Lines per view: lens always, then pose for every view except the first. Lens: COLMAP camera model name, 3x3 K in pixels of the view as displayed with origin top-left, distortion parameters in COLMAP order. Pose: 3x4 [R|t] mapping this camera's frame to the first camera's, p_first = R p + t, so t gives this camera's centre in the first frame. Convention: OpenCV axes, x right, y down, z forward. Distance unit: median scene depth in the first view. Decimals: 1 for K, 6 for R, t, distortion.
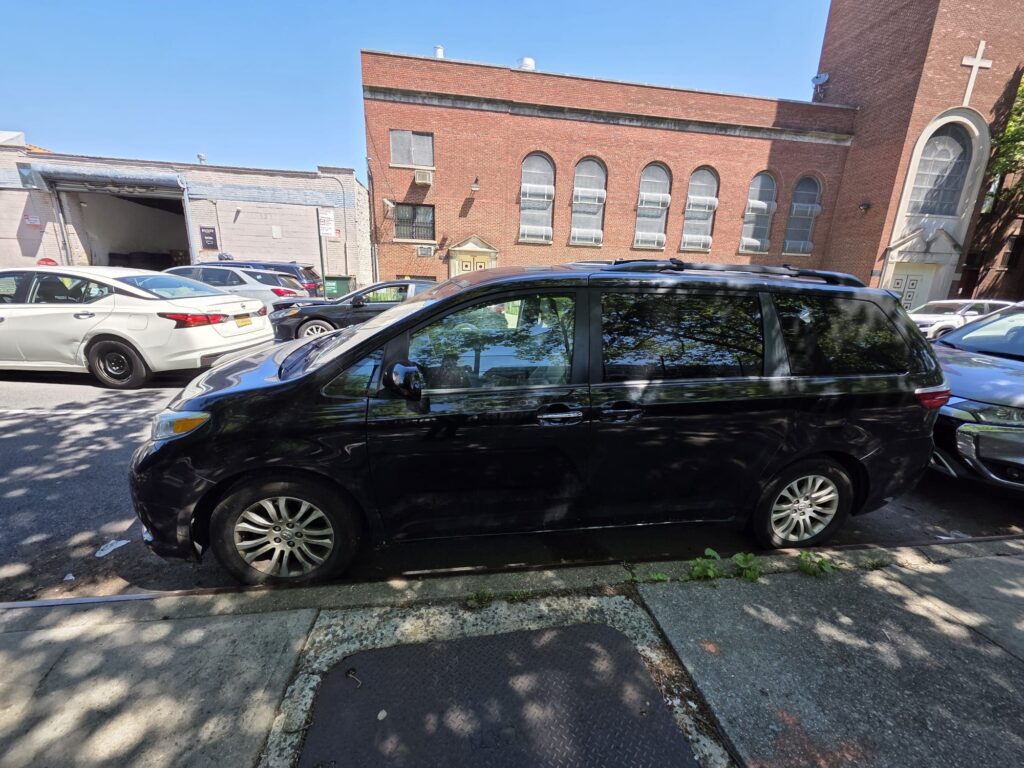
lens RADIAL K [[407.2, 0, 512.0], [0, 407.2, 384.0], [0, 0, 1]] dist [0.000156, -0.000109]
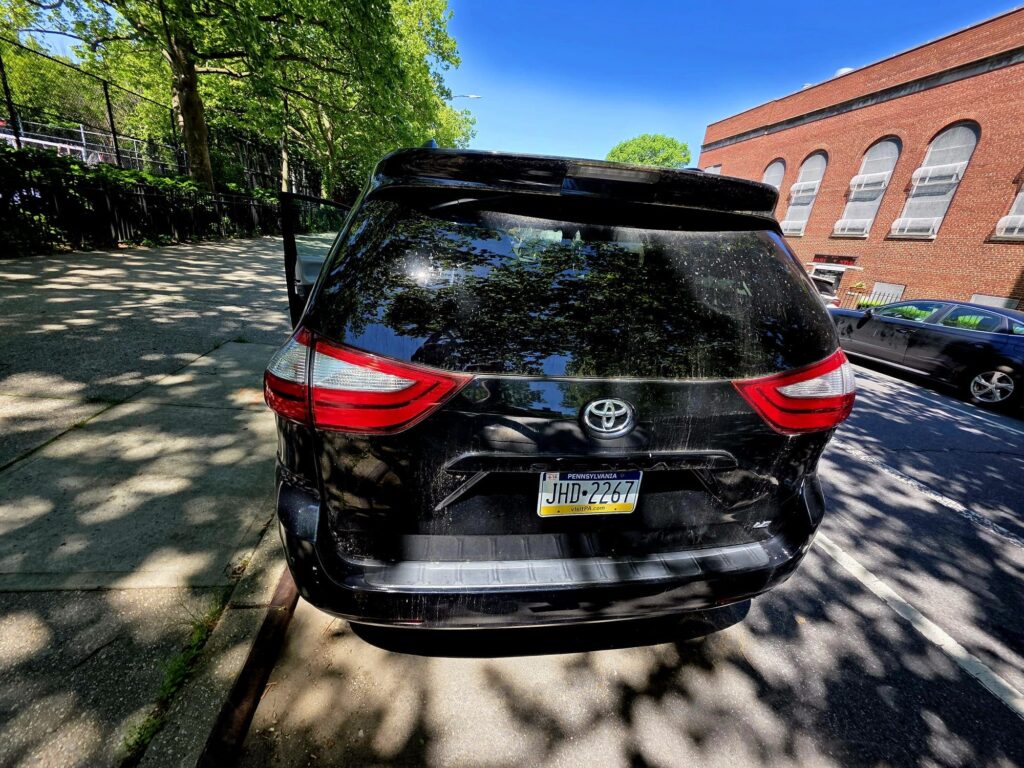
lens RADIAL K [[484.7, 0, 512.0], [0, 484.7, 384.0], [0, 0, 1]] dist [-0.000849, 0.000023]
pose [[0.009989, 0.257272, -0.966287, 1.478466], [-0.320050, 0.916324, 0.240661, -0.063220], [0.947348, 0.306856, 0.091493, 0.325016]]
